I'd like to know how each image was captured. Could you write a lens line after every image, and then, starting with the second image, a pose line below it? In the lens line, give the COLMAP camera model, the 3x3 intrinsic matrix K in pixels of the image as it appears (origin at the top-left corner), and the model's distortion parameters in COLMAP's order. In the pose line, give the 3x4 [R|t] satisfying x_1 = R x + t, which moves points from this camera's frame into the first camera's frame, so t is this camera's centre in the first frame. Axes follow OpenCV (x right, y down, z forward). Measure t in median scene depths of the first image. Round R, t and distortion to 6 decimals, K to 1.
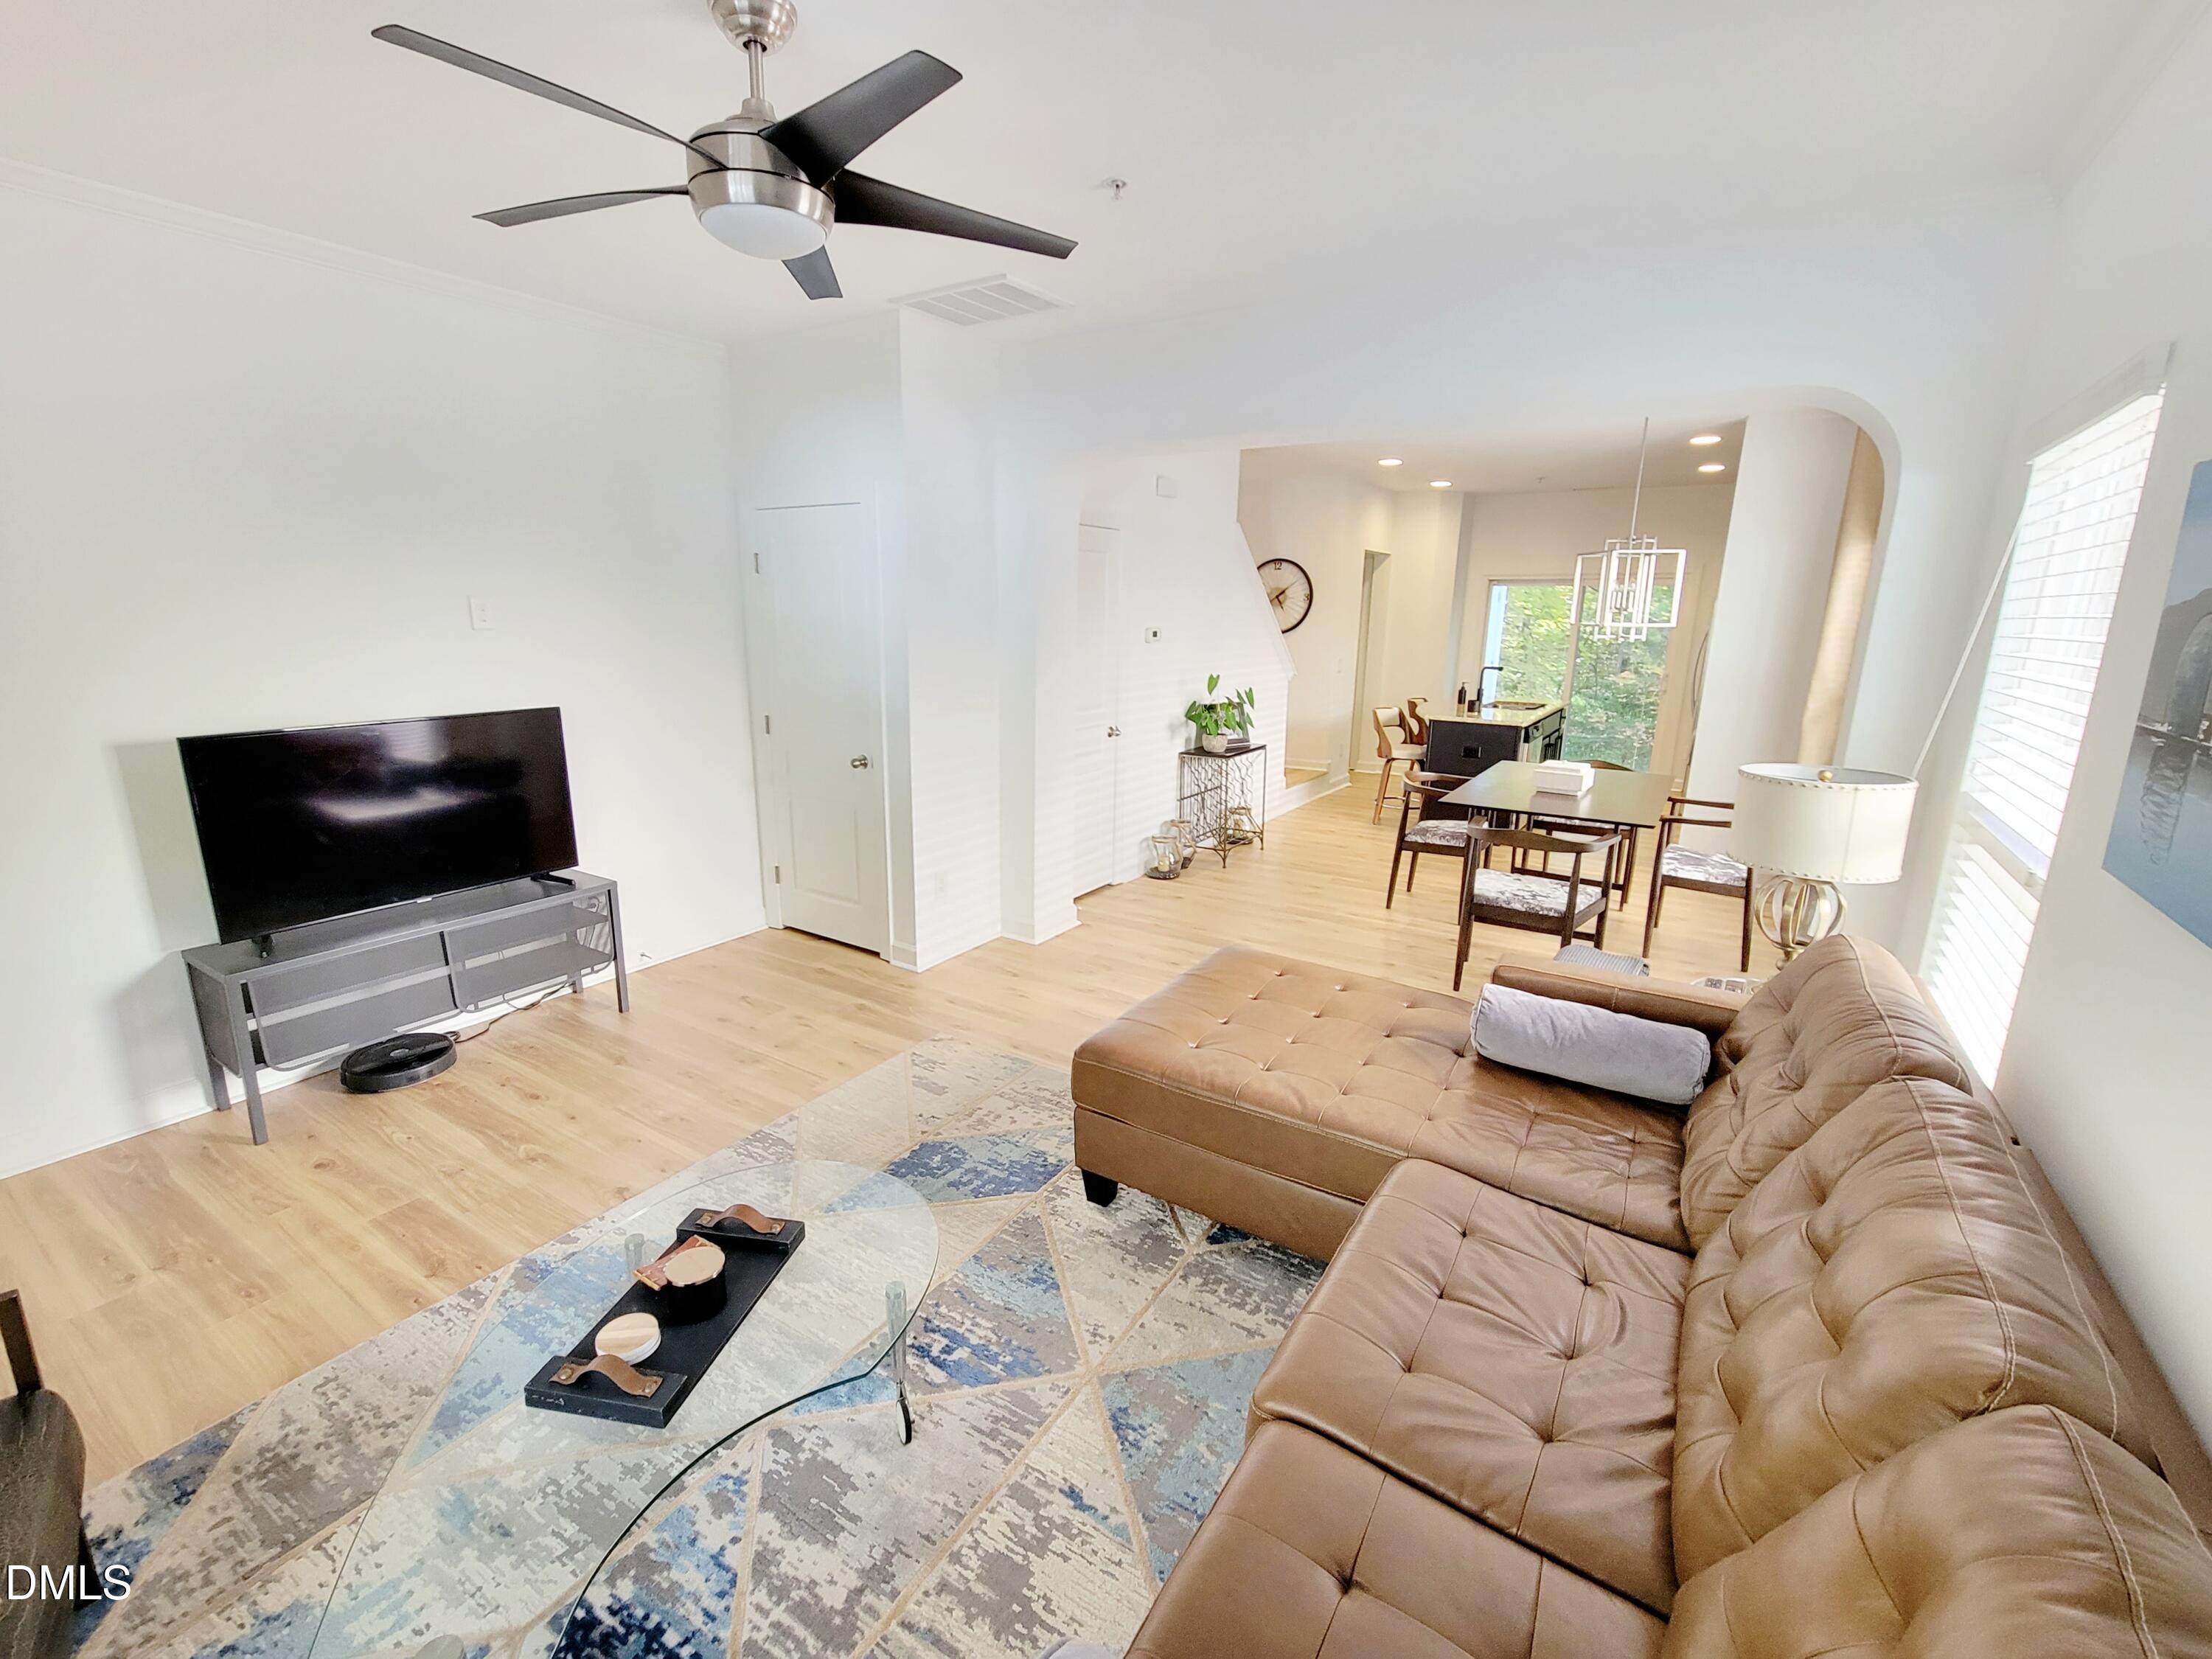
lens RADIAL K [[898.9, 0, 1097.4], [0, 898.9, 823.1], [0, 0, 1]] dist [-0.002042, -0.000322]
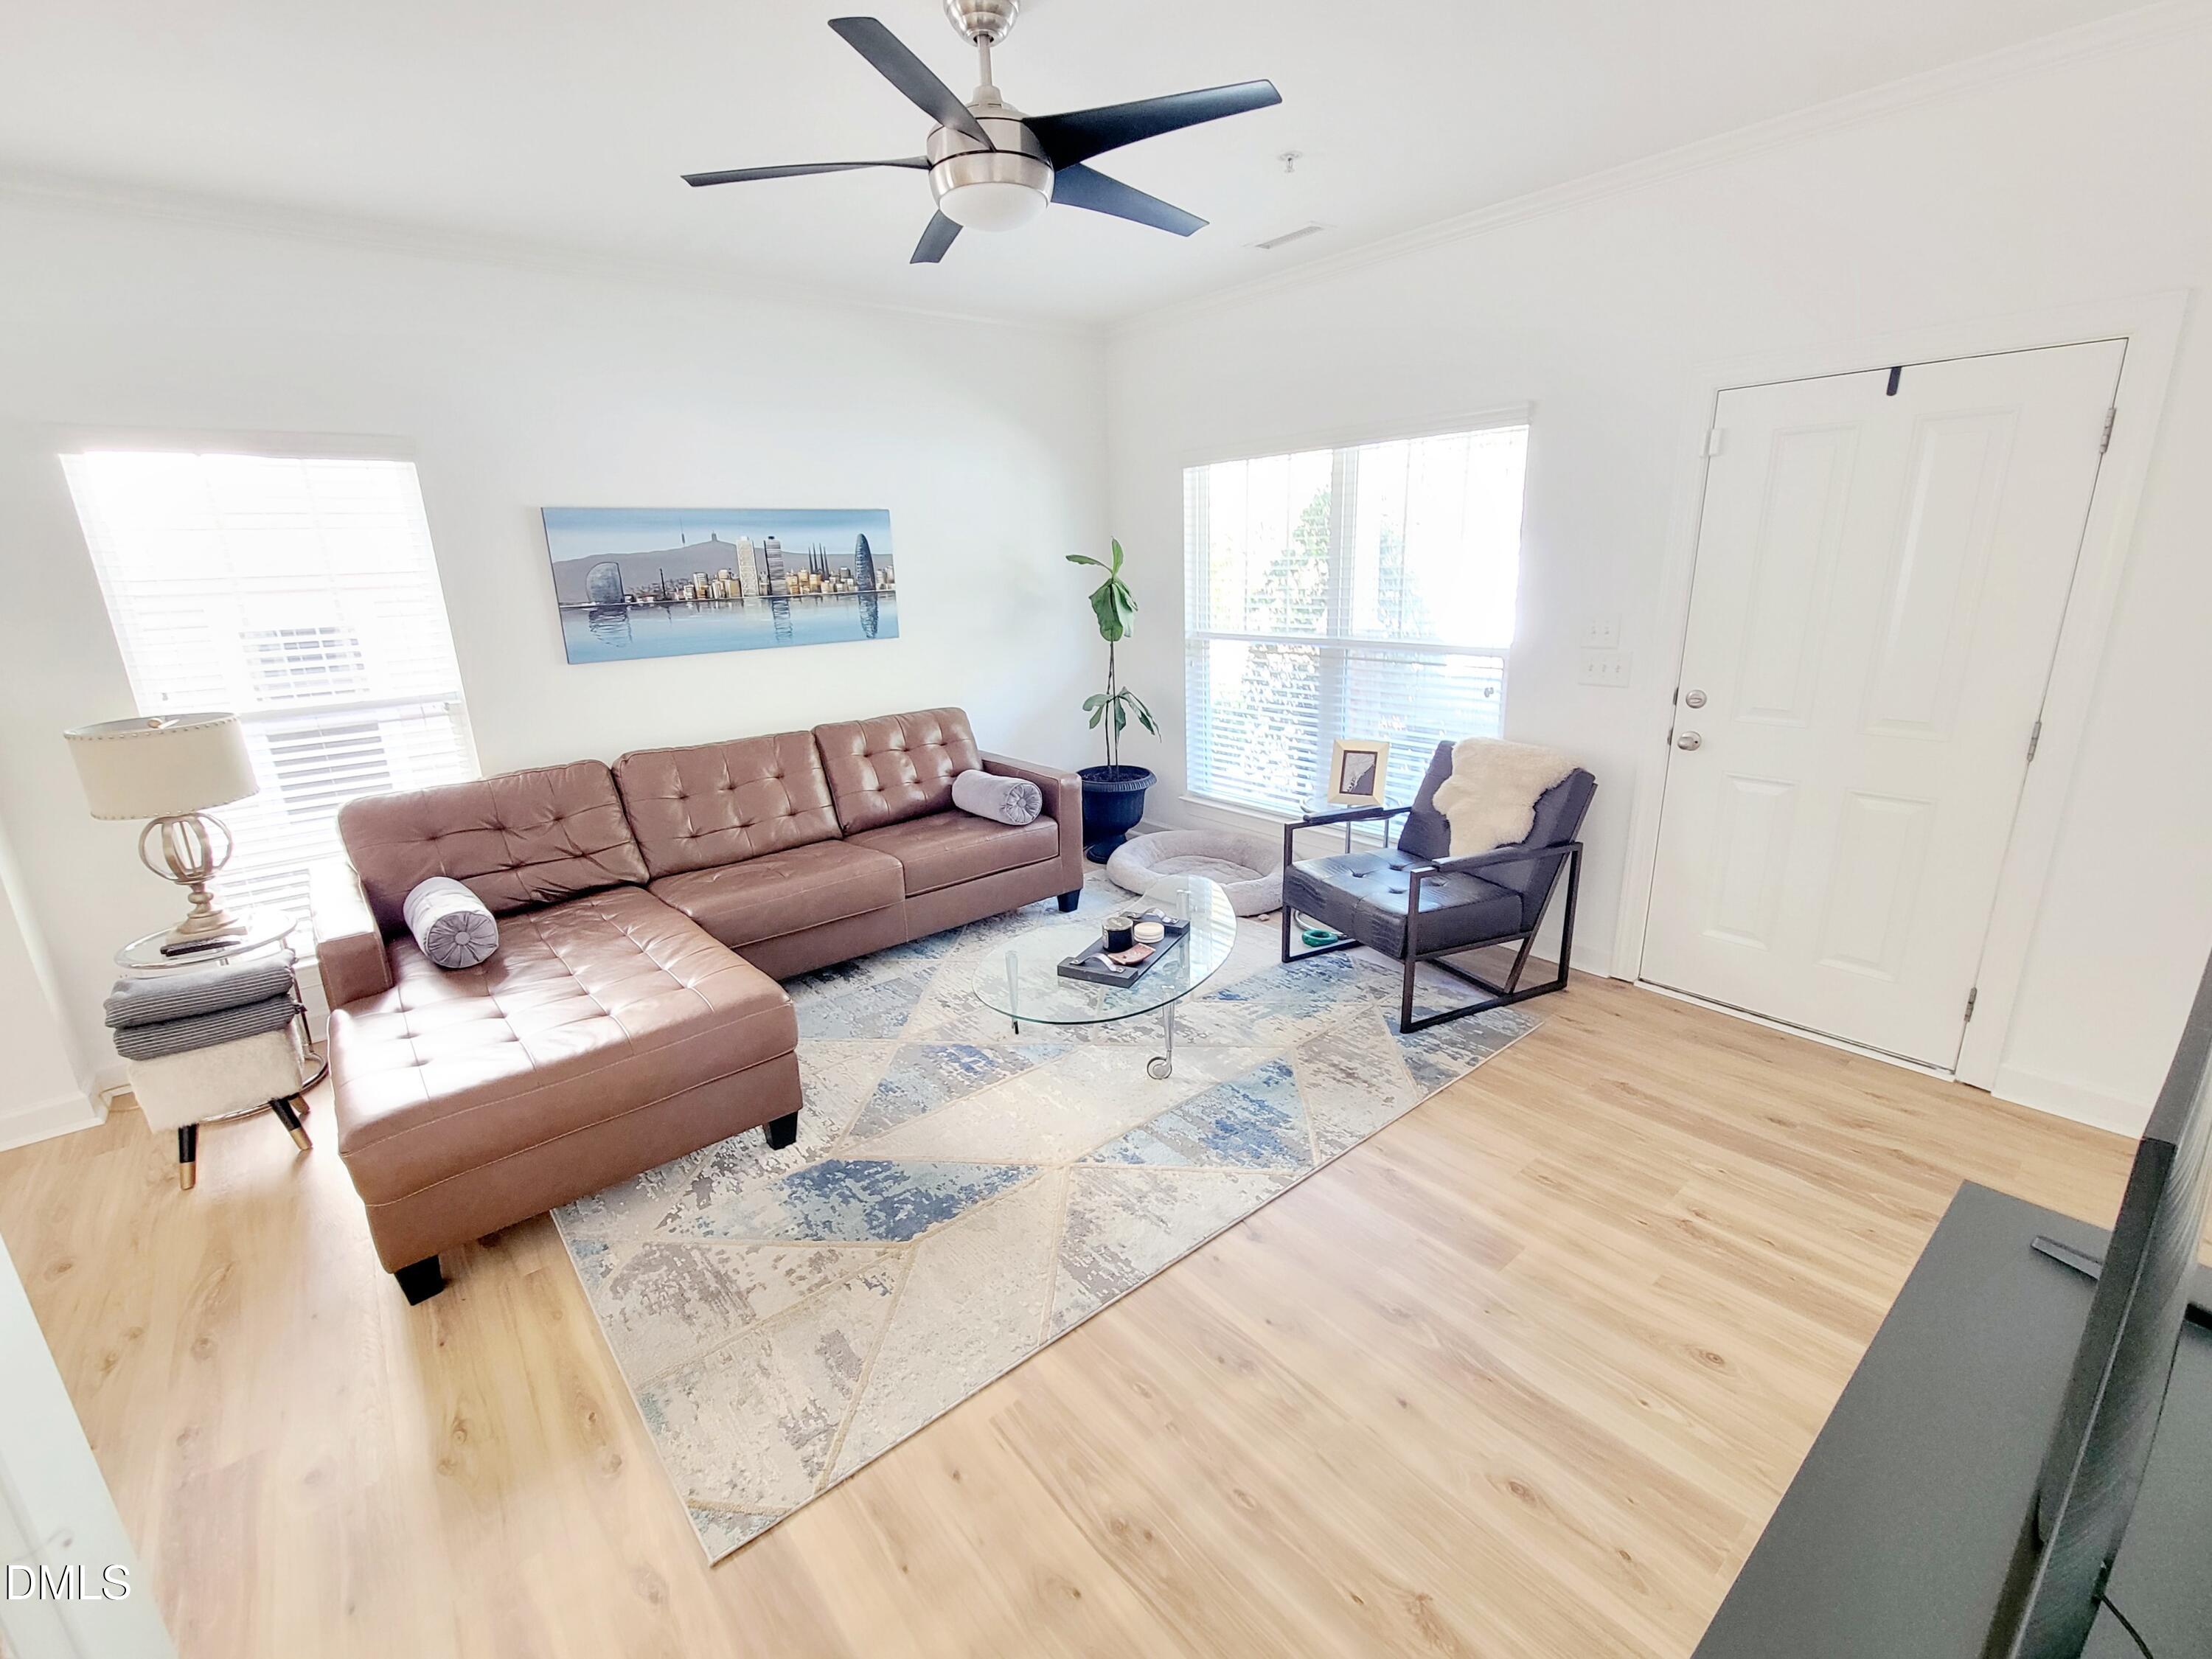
lens RADIAL K [[898.9, 0, 1097.4], [0, 898.9, 823.1], [0, 0, 1]] dist [-0.002042, -0.000322]
pose [[-0.946396, -0.070258, 0.315275, -0.616641], [0.097493, 0.868405, 0.486176, -0.348333], [-0.307944, 0.490852, -0.815006, 1.514130]]
